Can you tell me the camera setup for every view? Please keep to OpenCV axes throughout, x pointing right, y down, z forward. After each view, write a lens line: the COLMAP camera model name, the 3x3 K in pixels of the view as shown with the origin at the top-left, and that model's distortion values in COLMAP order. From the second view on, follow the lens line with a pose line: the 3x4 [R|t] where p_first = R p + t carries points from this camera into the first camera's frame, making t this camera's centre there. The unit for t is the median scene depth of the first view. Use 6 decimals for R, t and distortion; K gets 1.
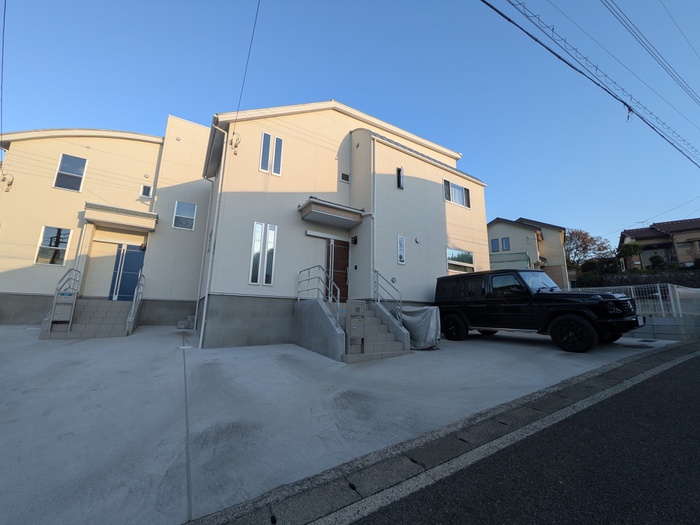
lens RADIAL K [[278.1, 0, 349.2], [0, 278.1, 262.2], [0, 0, 1]] dist [-0.002227, 0.000181]
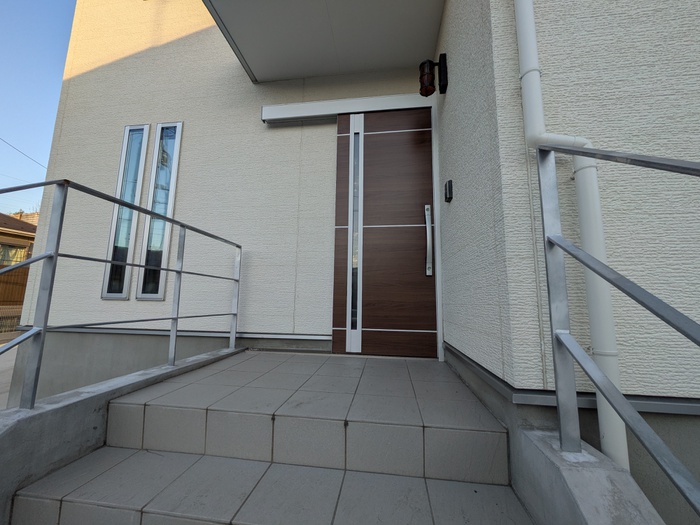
lens RADIAL K [[278.1, 0, 349.2], [0, 278.1, 263.7], [0, 0, 1]] dist [-0.002227, 0.000181]
pose [[0.776733, -0.095668, -0.622522, 0.086665], [0.123252, 0.992375, 0.001278, 0.059636], [0.617652, -0.077720, 0.782602, 0.746261]]
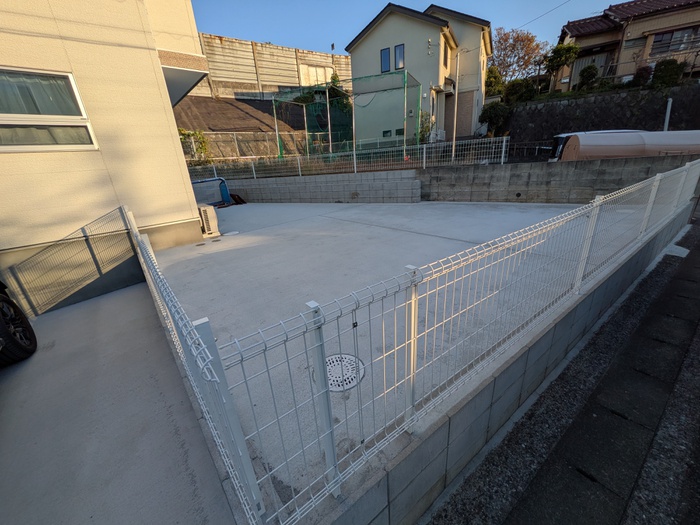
lens RADIAL K [[278.1, 0, 353.0], [0, 278.1, 262.5], [0, 0, 1]] dist [-0.002227, 0.000181]
pose [[0.980943, -0.144118, 0.130310, 0.827467], [0.056684, 0.853777, 0.517543, 0.004672], [-0.185843, -0.500294, 0.845676, 0.648791]]
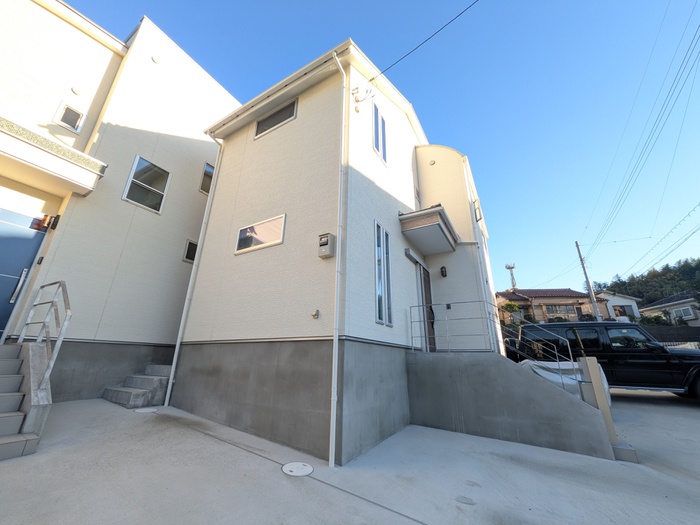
lens RADIAL K [[278.1, 0, 351.6], [0, 278.1, 258.9], [0, 0, 1]] dist [-0.002227, 0.000181]
pose [[0.879693, 0.159182, 0.448110, -0.552794], [-0.089818, 0.980968, -0.172144, 0.044214], [-0.466984, 0.111186, 0.877248, 0.410204]]
